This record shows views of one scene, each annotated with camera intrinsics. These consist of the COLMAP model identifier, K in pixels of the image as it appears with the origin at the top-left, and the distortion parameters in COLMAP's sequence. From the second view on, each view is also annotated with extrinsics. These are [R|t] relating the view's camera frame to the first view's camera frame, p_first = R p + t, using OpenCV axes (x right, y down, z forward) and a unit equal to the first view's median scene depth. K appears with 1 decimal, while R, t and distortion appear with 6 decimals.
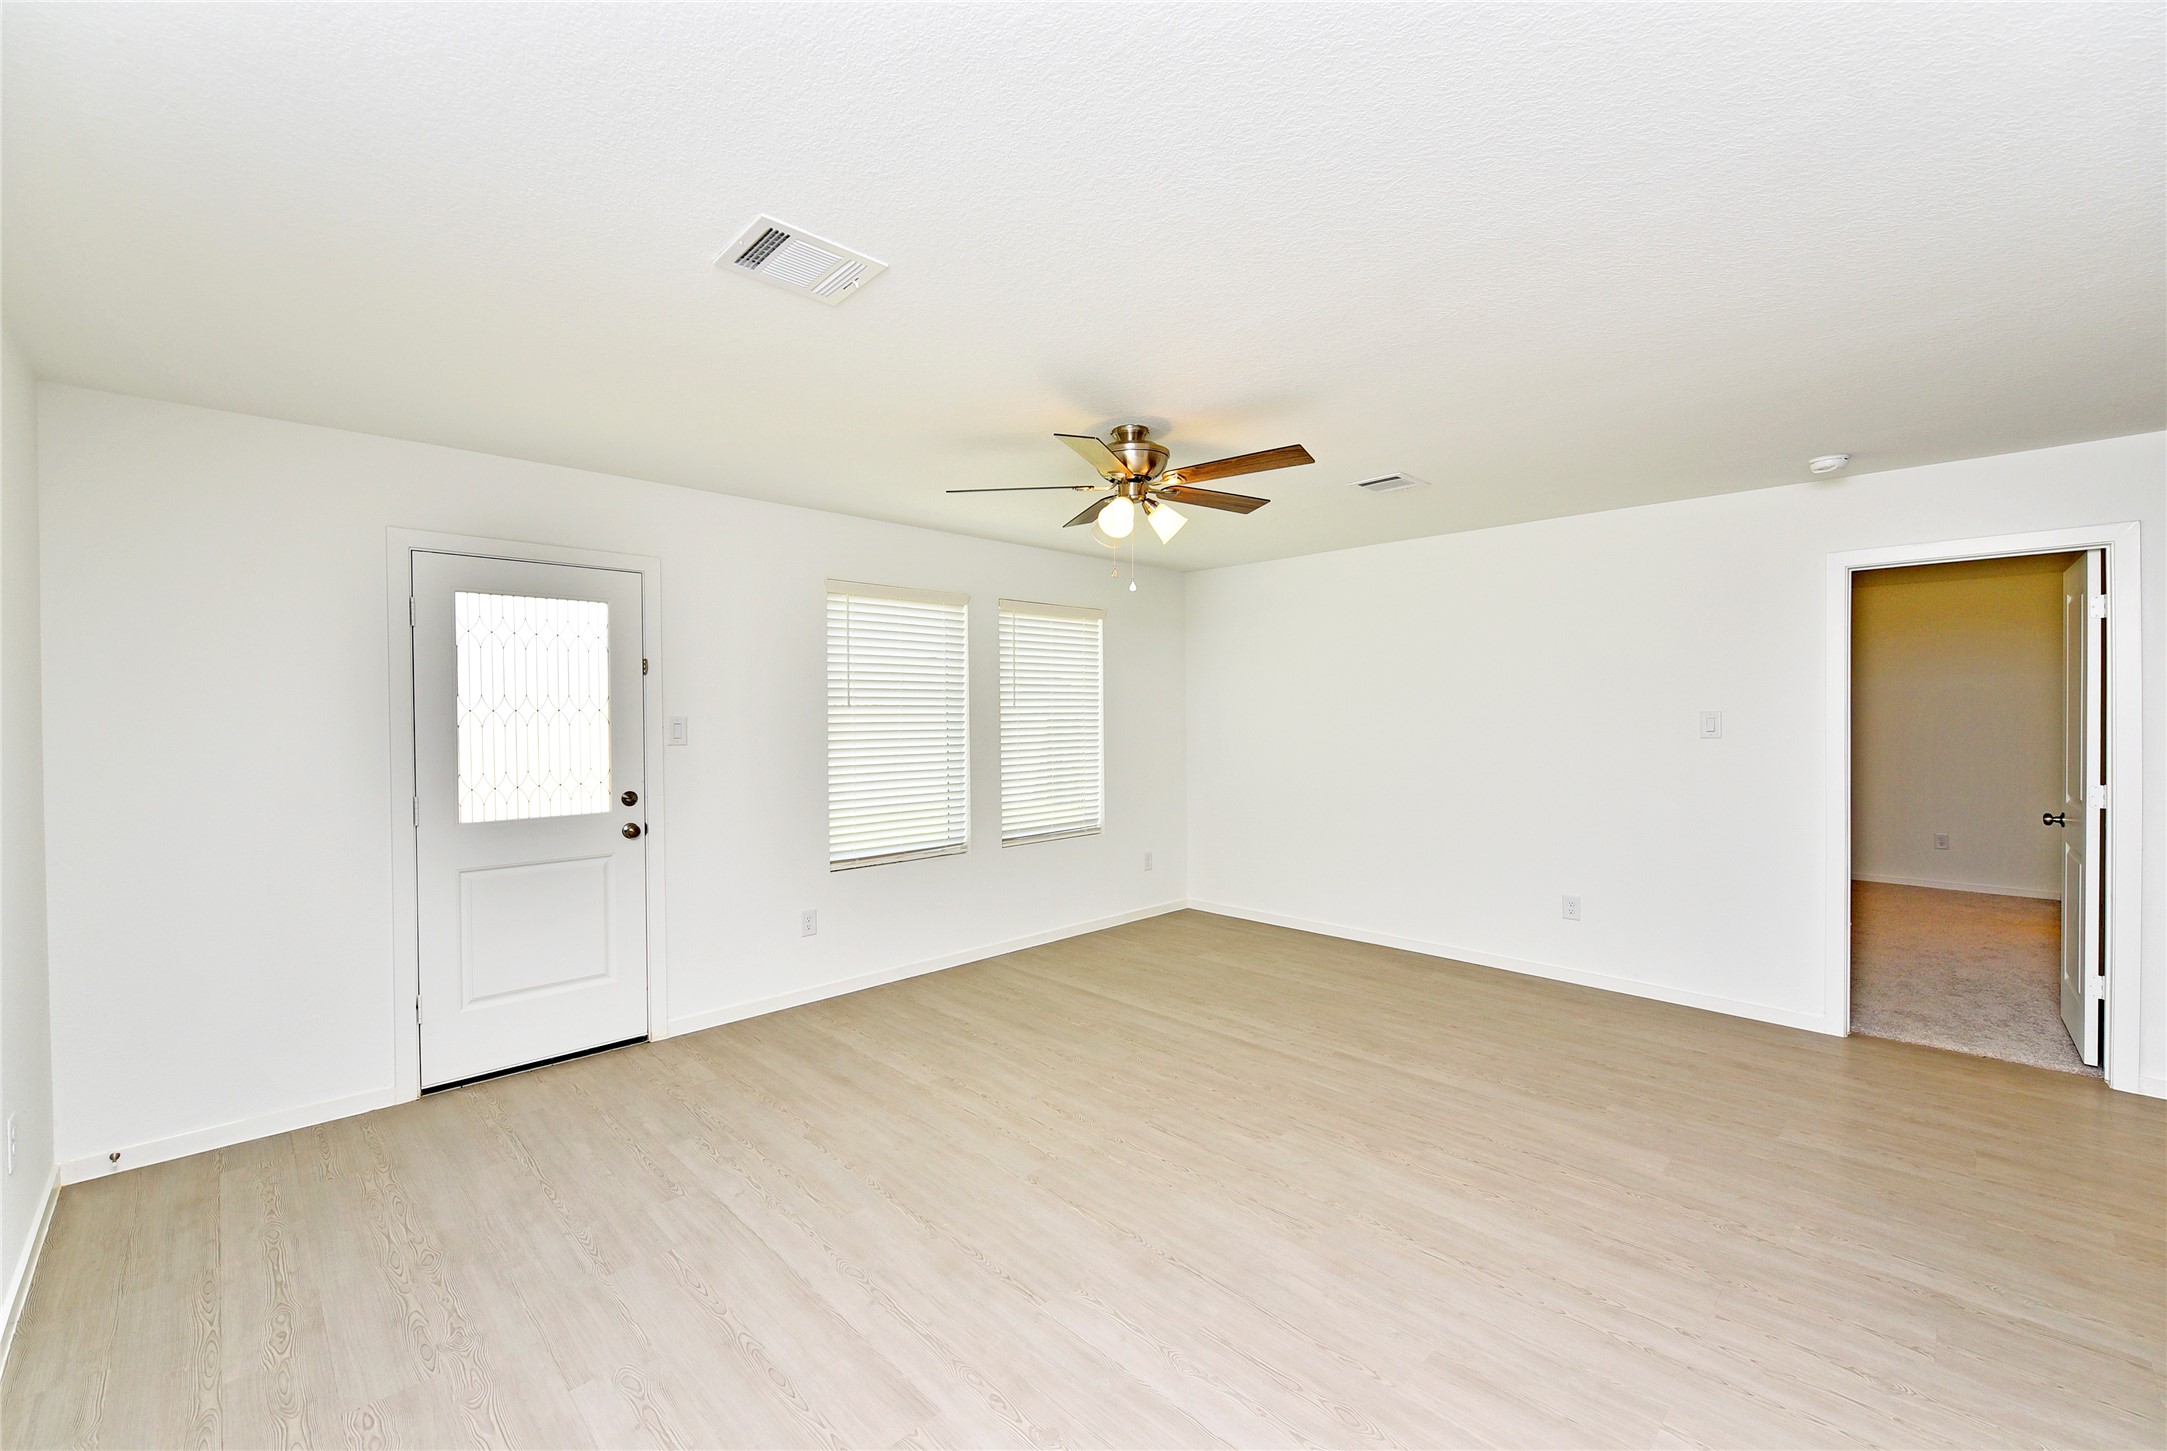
lens RADIAL K [[889.1, 0, 1081.4], [0, 889.1, 720.4], [0, 0, 1]] dist [-0.002703, -0.000642]
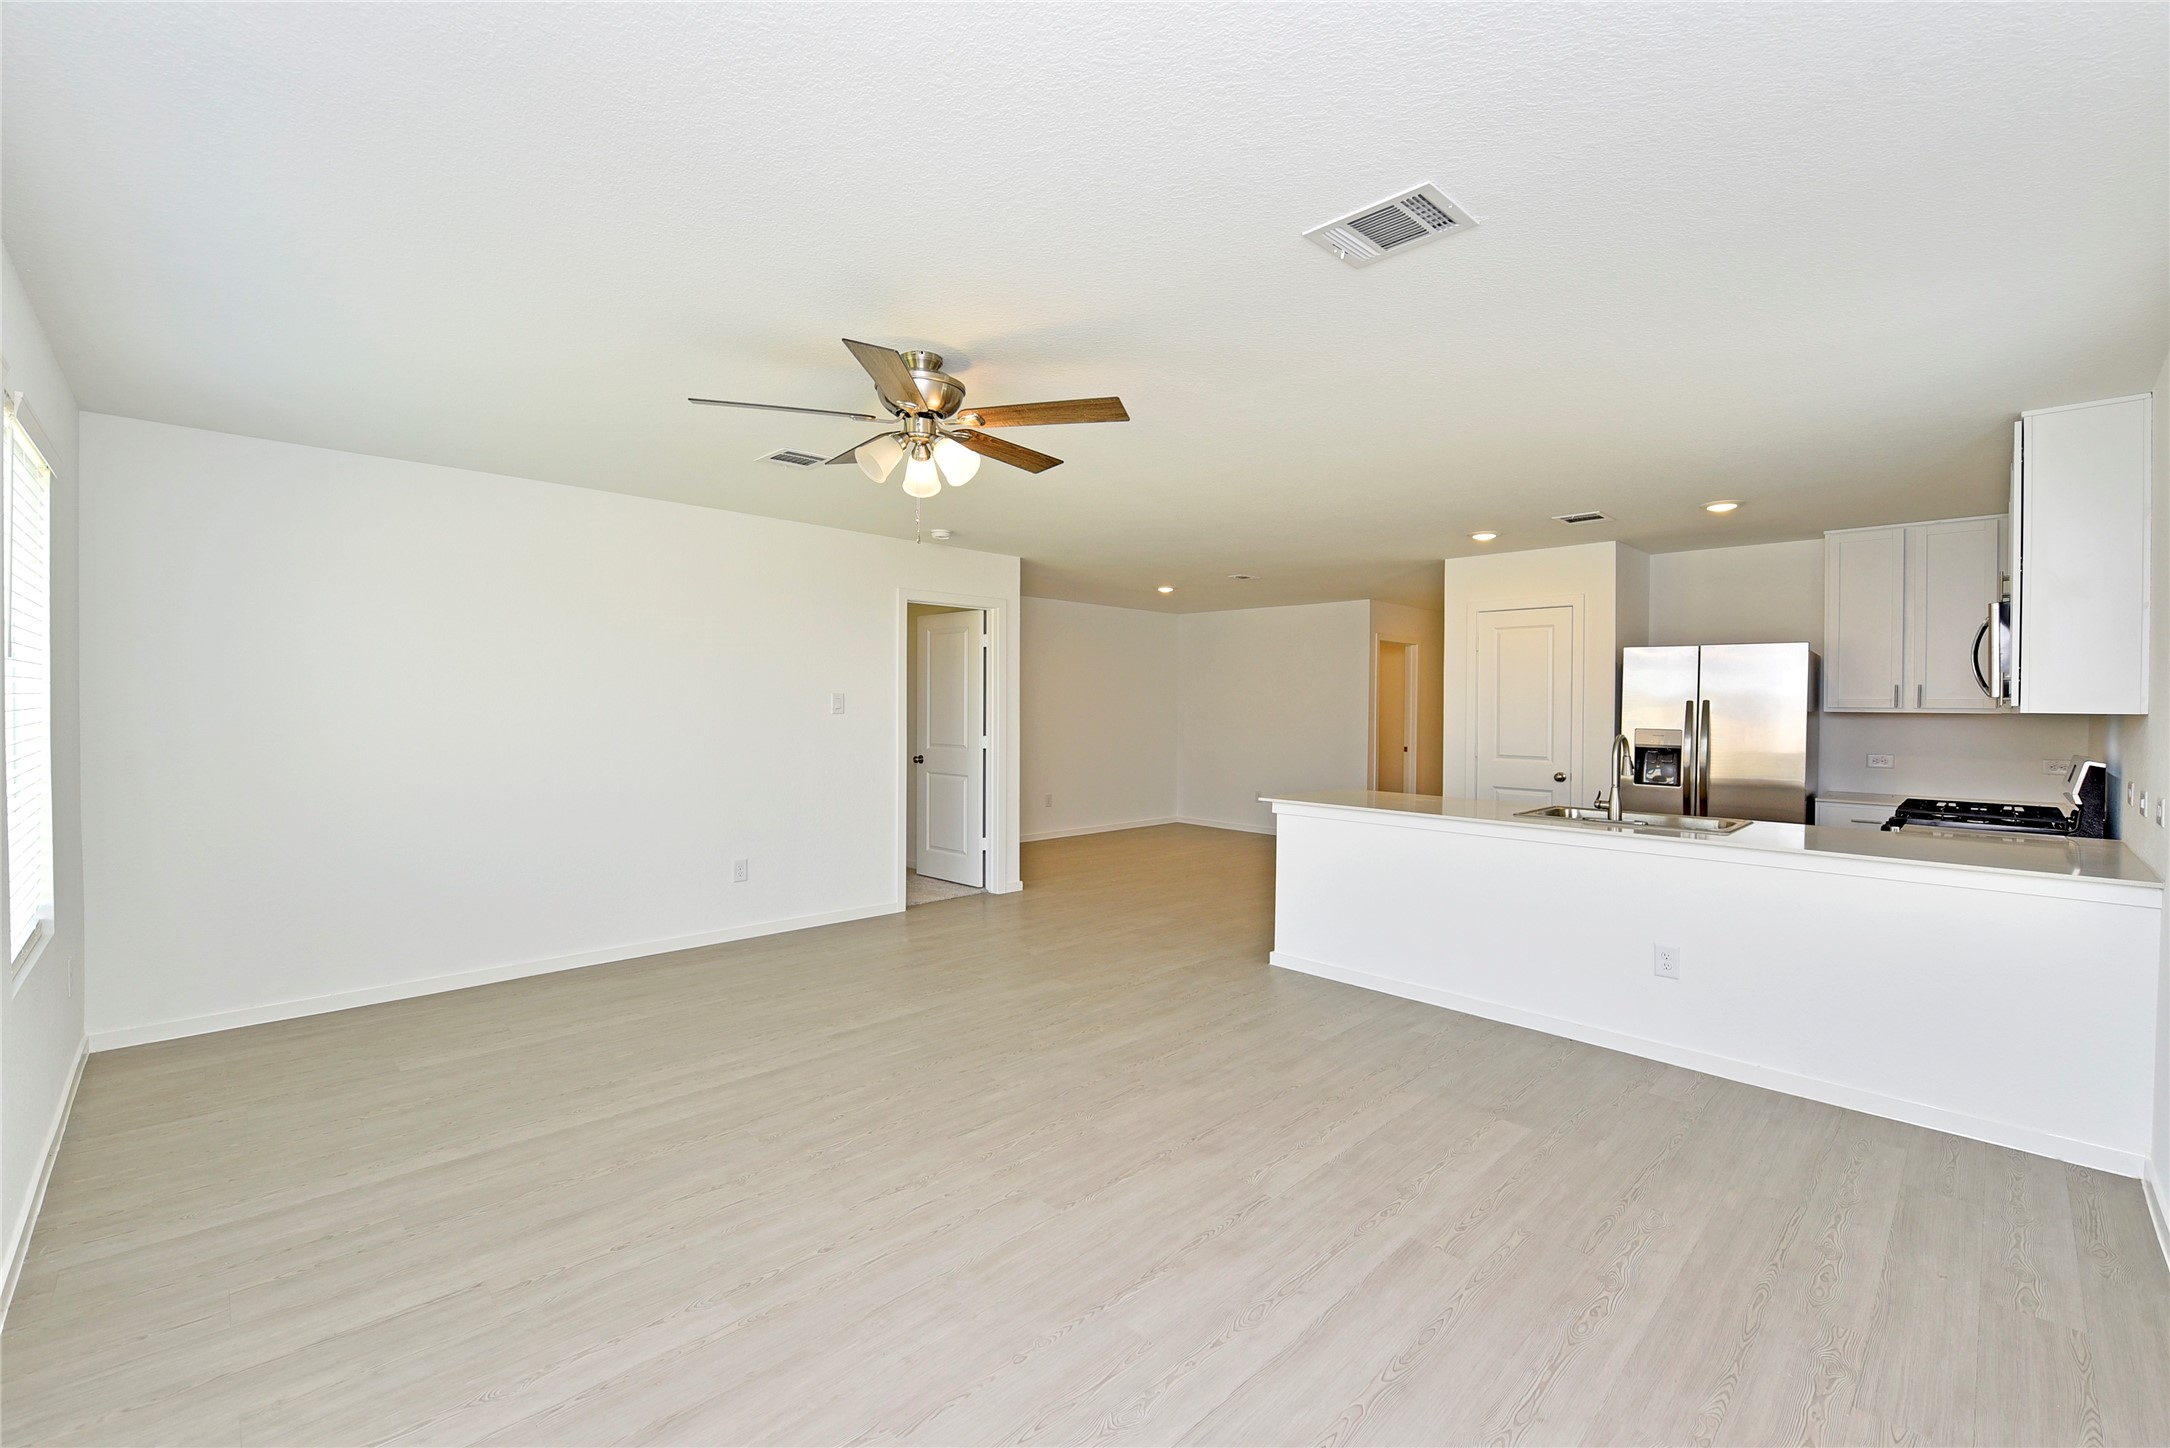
lens RADIAL K [[905.4, 0, 1094.8], [0, 905.4, 703.7], [0, 0, 1]] dist [-0.014310, -0.000983]
pose [[-0.005468, 0.004568, 0.999975, -0.685857], [0.000618, 0.999989, -0.004565, 0.012681], [-0.999985, 0.000593, -0.005471, 0.695269]]
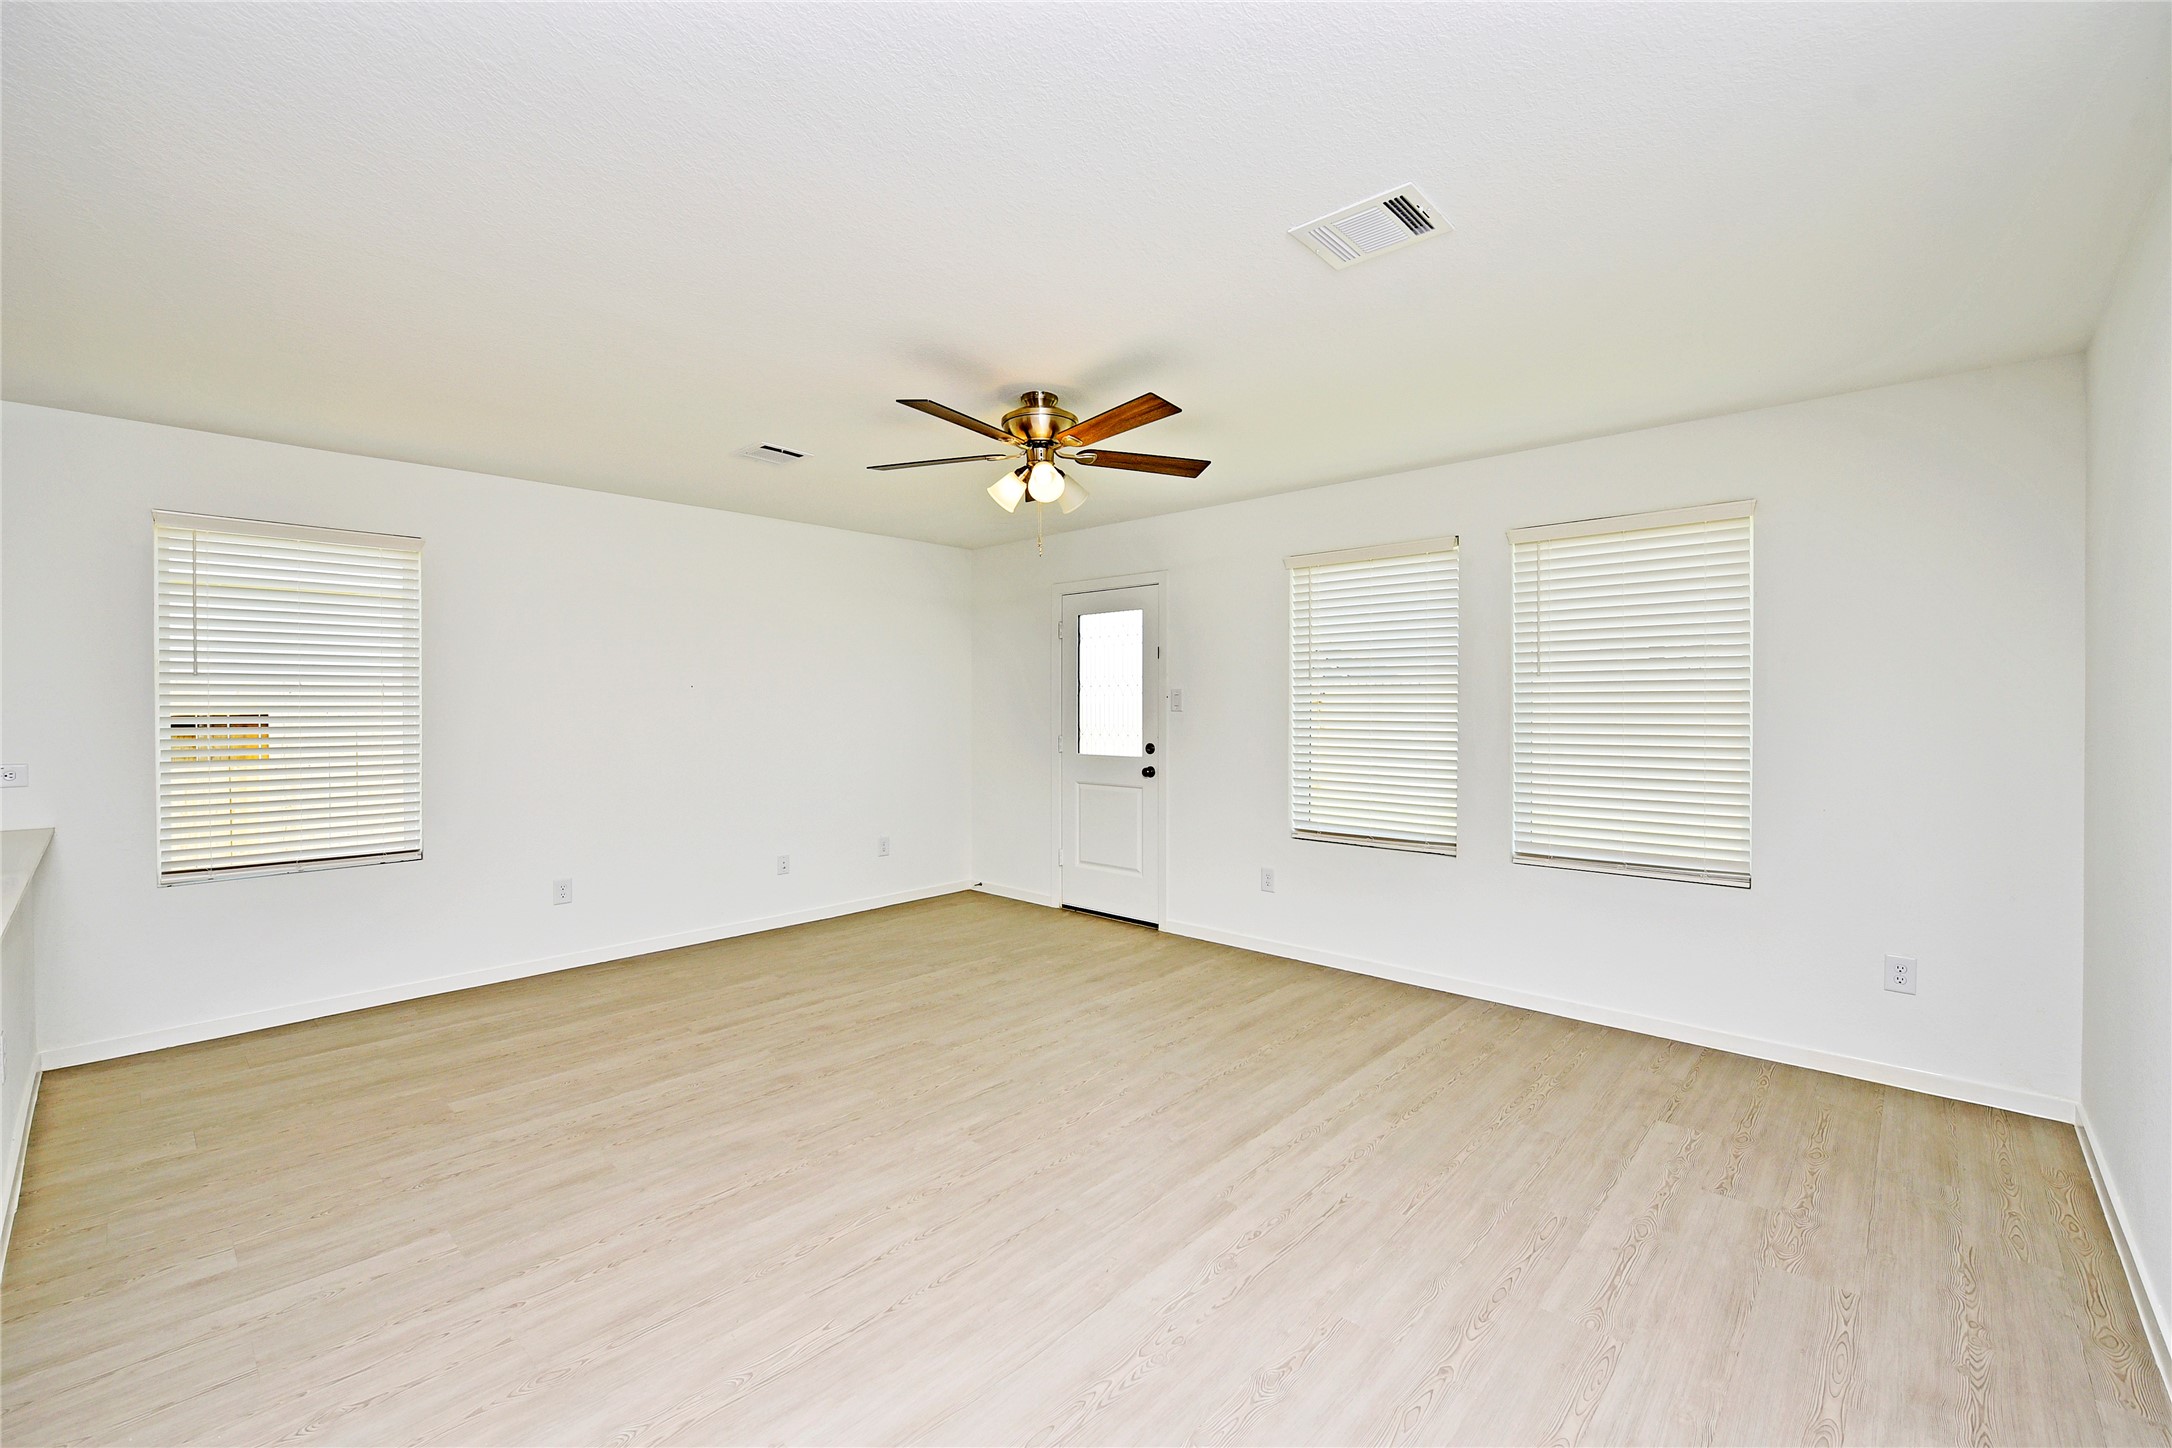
lens RADIAL K [[906.2, 0, 1096.2], [0, 906.2, 717.7], [0, 0, 1]] dist [-0.014310, -0.000983]
pose [[0.054853, 0.020380, -0.998286, 0.894087], [-0.011249, 0.999741, 0.019791, 0.012881], [0.998431, 0.010144, 0.055068, 0.839361]]
